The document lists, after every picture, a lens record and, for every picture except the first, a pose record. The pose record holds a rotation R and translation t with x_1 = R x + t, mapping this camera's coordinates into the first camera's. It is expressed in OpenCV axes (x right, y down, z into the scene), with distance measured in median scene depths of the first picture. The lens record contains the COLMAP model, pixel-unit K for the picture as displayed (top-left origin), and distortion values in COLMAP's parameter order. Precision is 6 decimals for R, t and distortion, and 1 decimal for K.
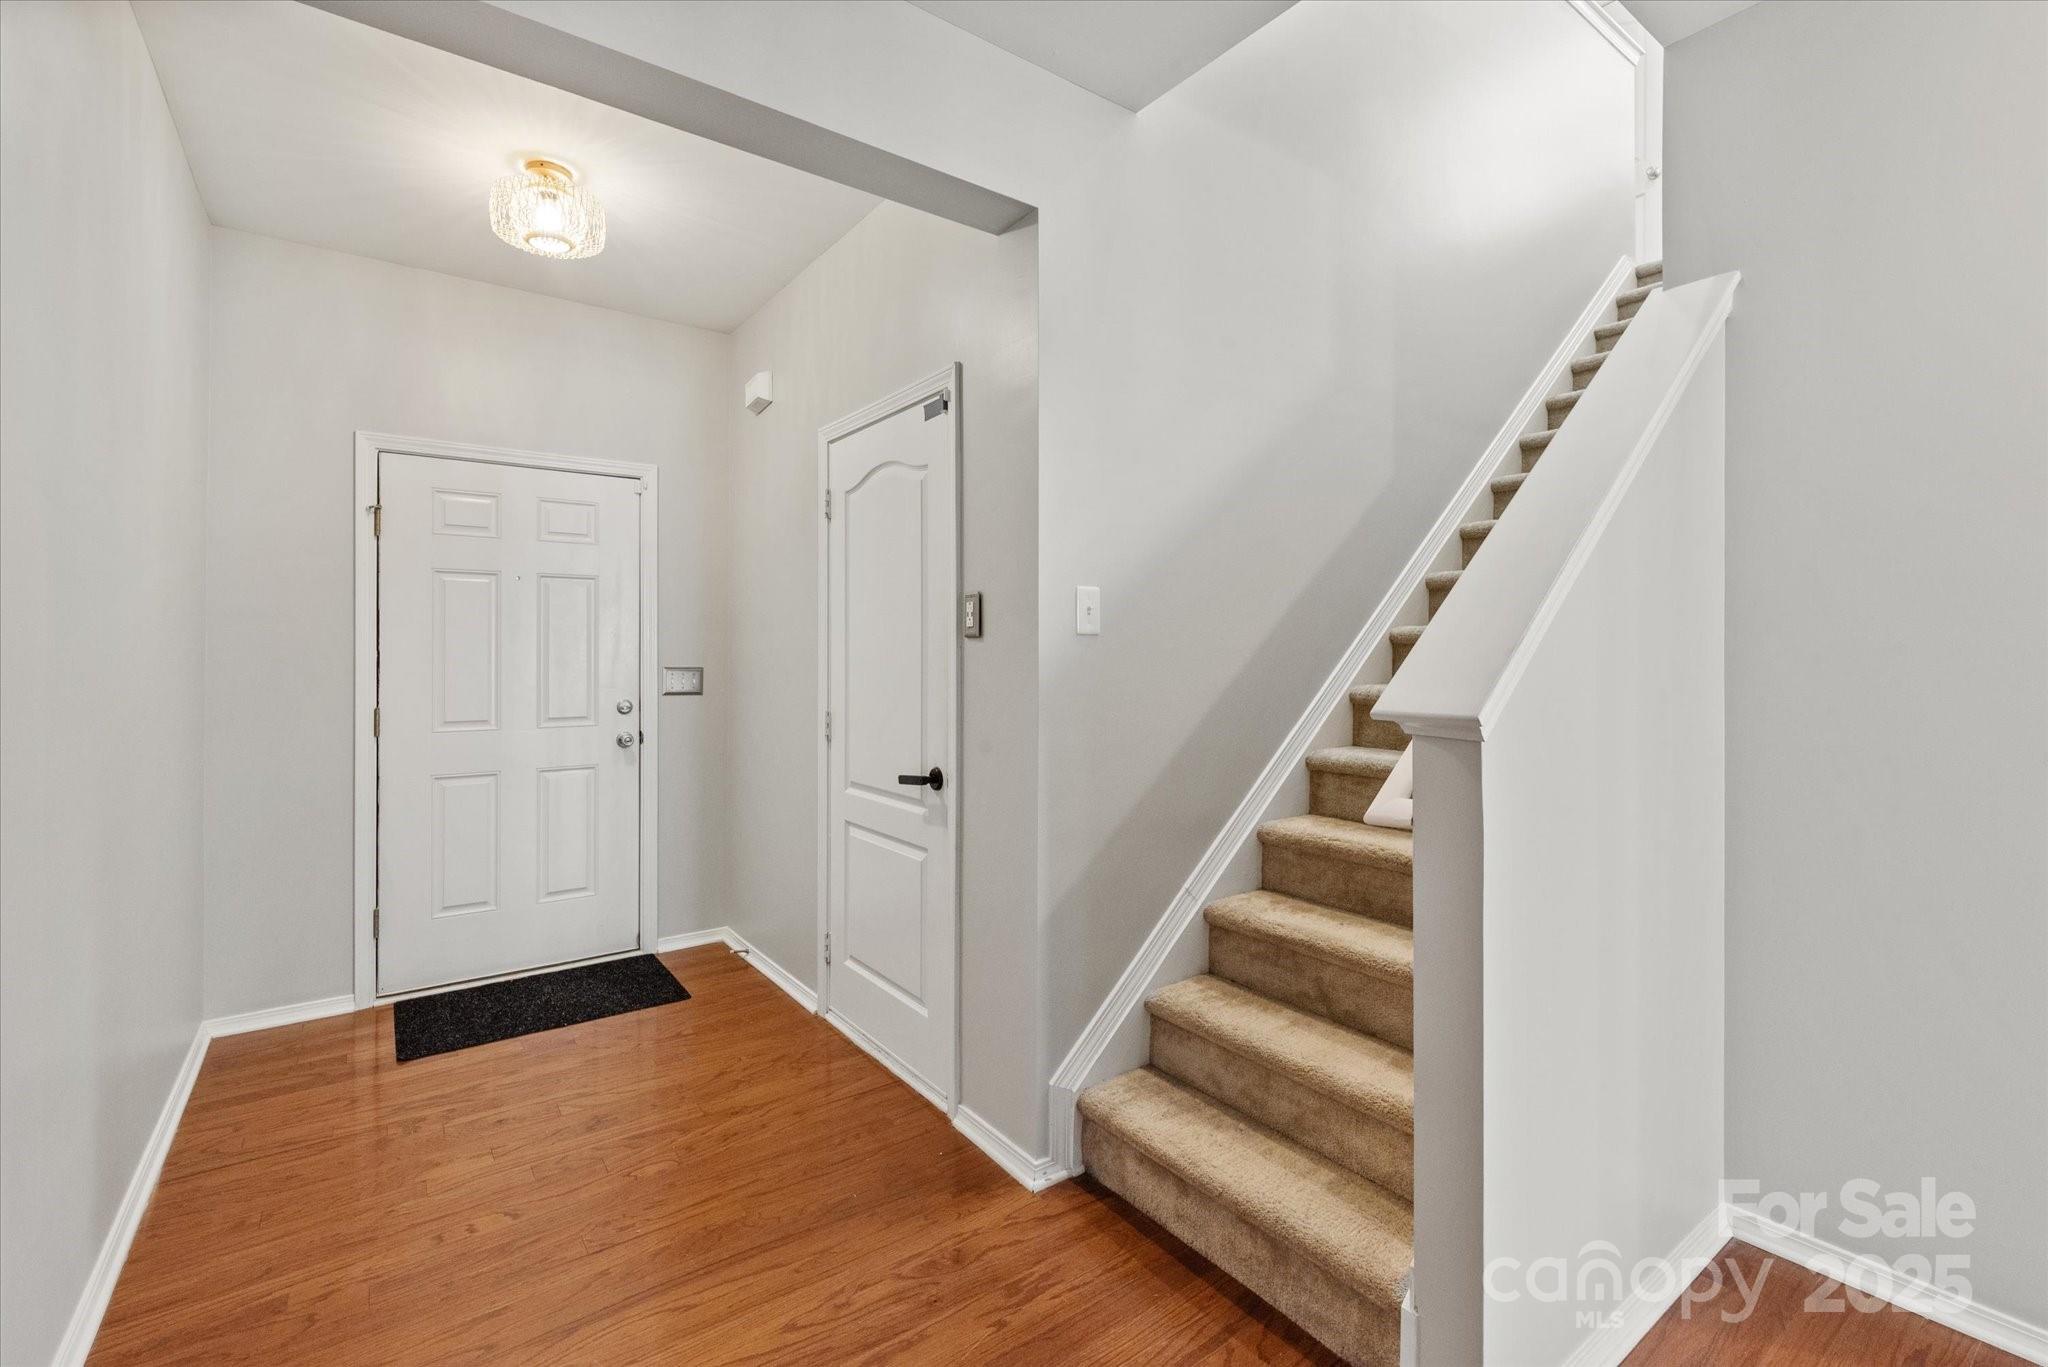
lens RADIAL K [[895.8, 0, 1014.7], [0, 895.8, 662.1], [0, 0, 1]] dist [-0.000385, -0.000222]
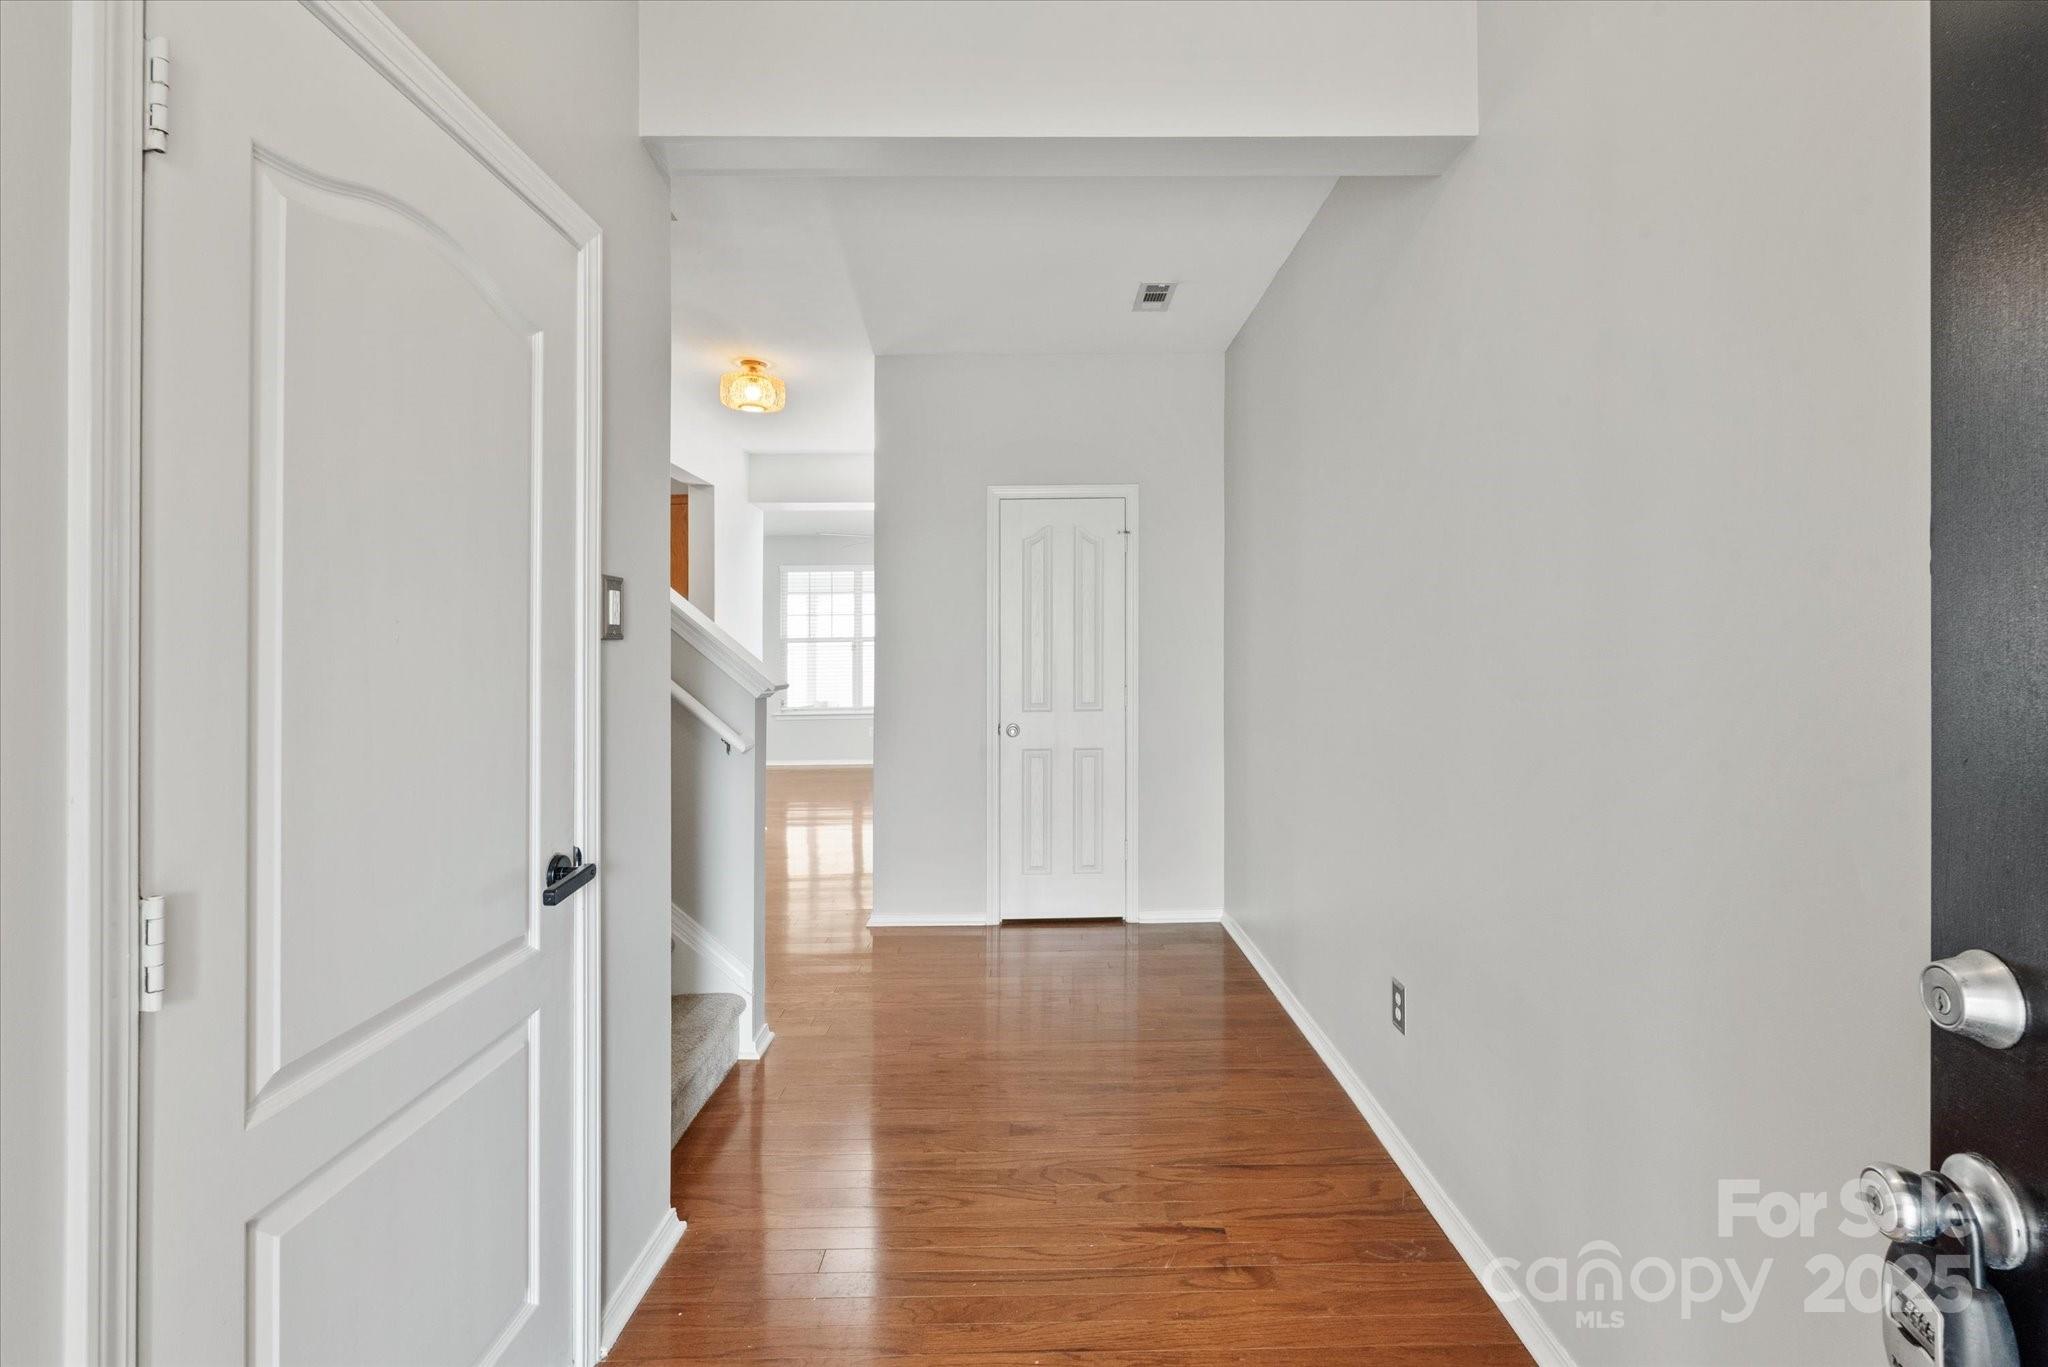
lens RADIAL K [[895.8, 0, 1014.7], [0, 895.8, 662.1], [0, 0, 1]] dist [-0.000385, -0.000222]
pose [[-0.805347, 0.001184, 0.592803, -0.994787], [0.002838, 0.999994, 0.001858, -0.008348], [-0.592797, 0.003179, -0.805346, 1.867983]]
